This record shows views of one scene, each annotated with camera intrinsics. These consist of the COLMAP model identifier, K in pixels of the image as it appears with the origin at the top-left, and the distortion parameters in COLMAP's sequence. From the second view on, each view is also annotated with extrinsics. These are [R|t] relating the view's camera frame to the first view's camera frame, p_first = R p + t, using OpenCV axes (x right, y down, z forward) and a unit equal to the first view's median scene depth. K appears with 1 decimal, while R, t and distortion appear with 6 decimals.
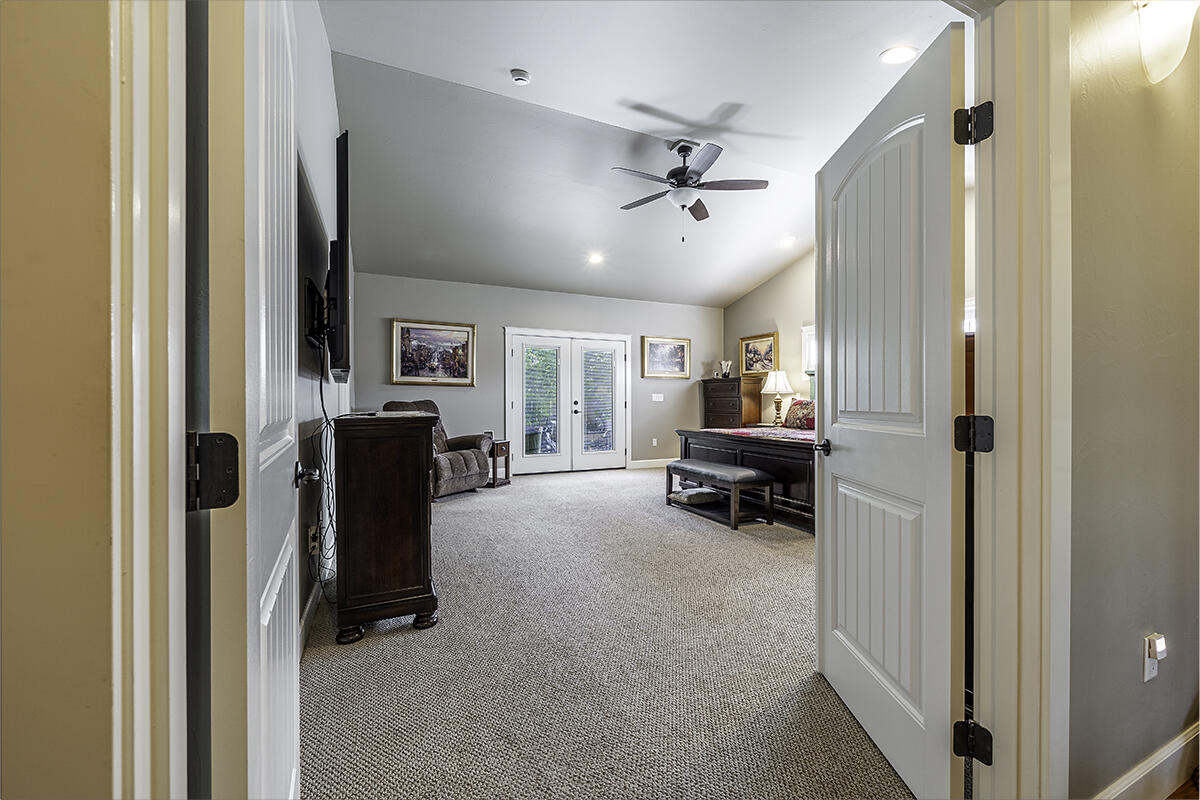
lens RADIAL K [[471.6, 0, 604.5], [0, 471.6, 398.2], [0, 0, 1]] dist [0.000987, 0.000079]
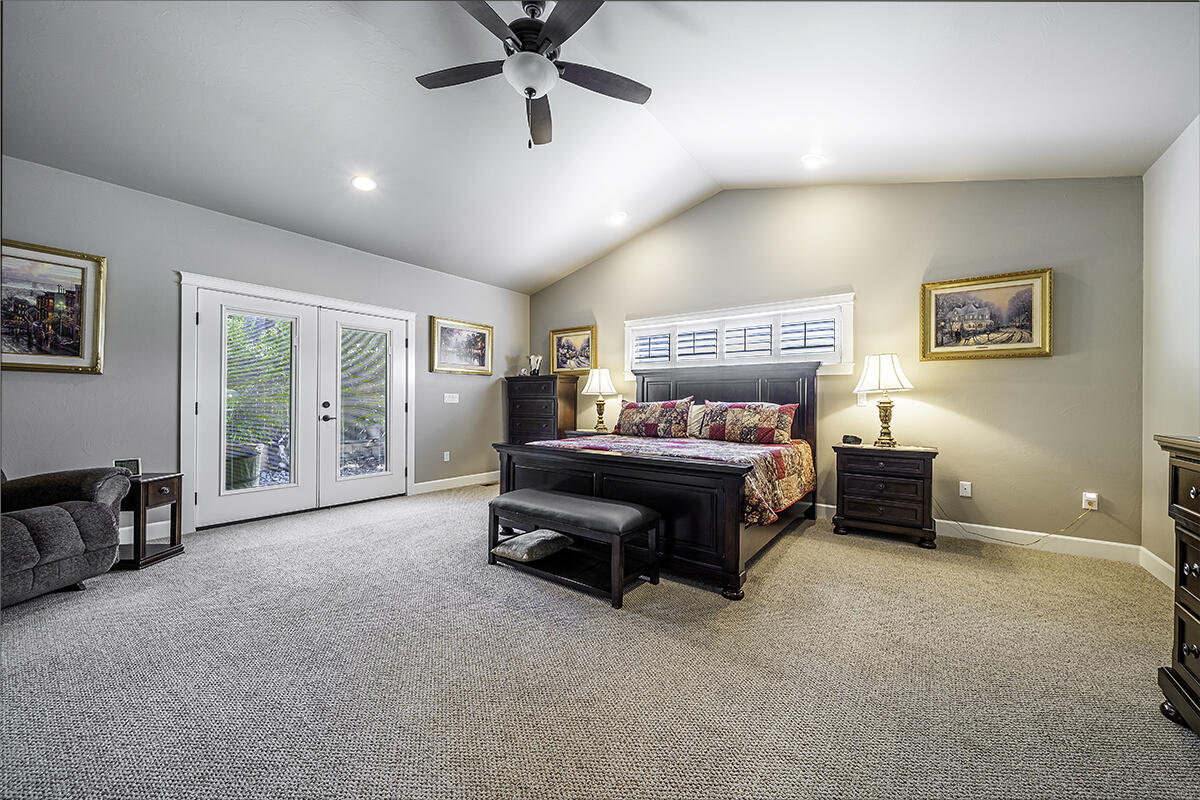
lens RADIAL K [[435.9, 0, 600.4], [0, 435.9, 400.2], [0, 0, 1]] dist [0.000936, -0.000188]
pose [[0.879599, 0.007236, 0.475661, -0.013986], [-0.007033, 0.999973, -0.002207, 0.001907], [-0.475664, -0.001404, 0.879626, 0.292710]]
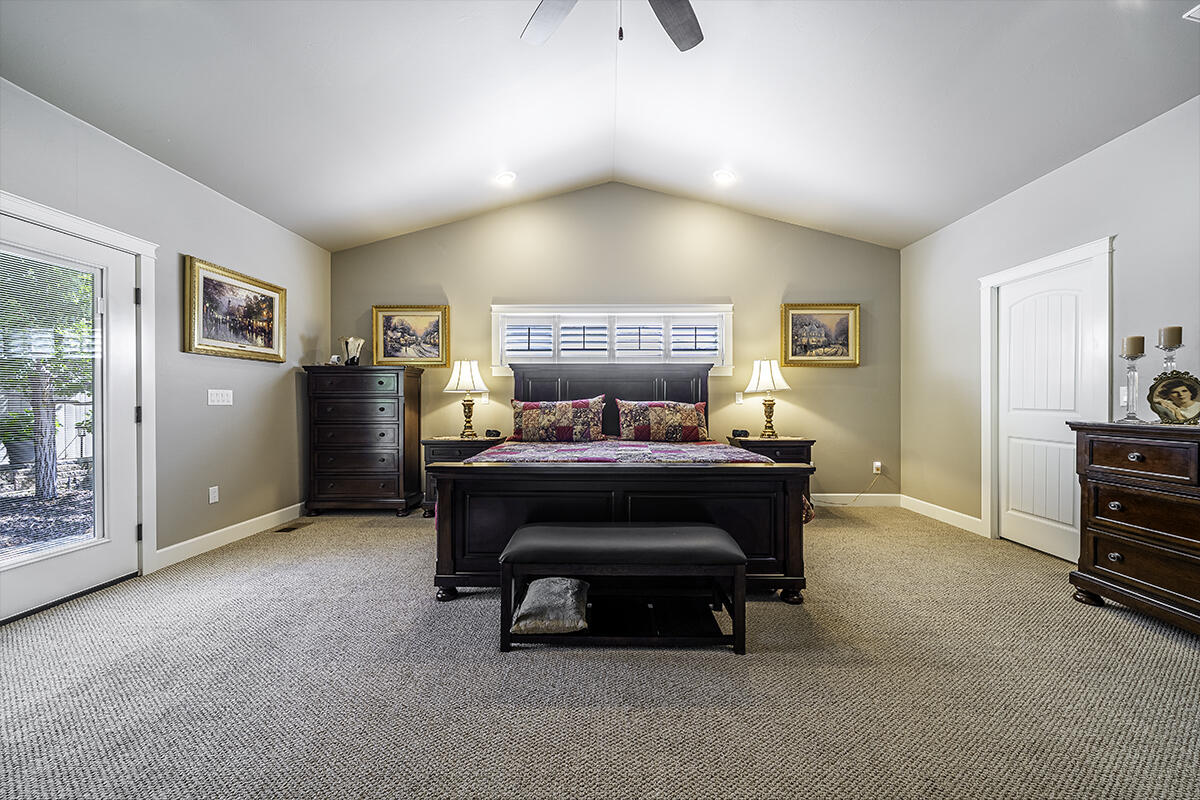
lens RADIAL K [[435.9, 0, 591.7], [0, 435.9, 403.3], [0, 0, 1]] dist [0.000936, -0.000188]
pose [[0.438686, -0.004308, 0.898630, -0.131945], [-0.001064, 0.999985, 0.005314, 0.001938], [-0.898640, -0.003287, 0.438675, 0.550349]]
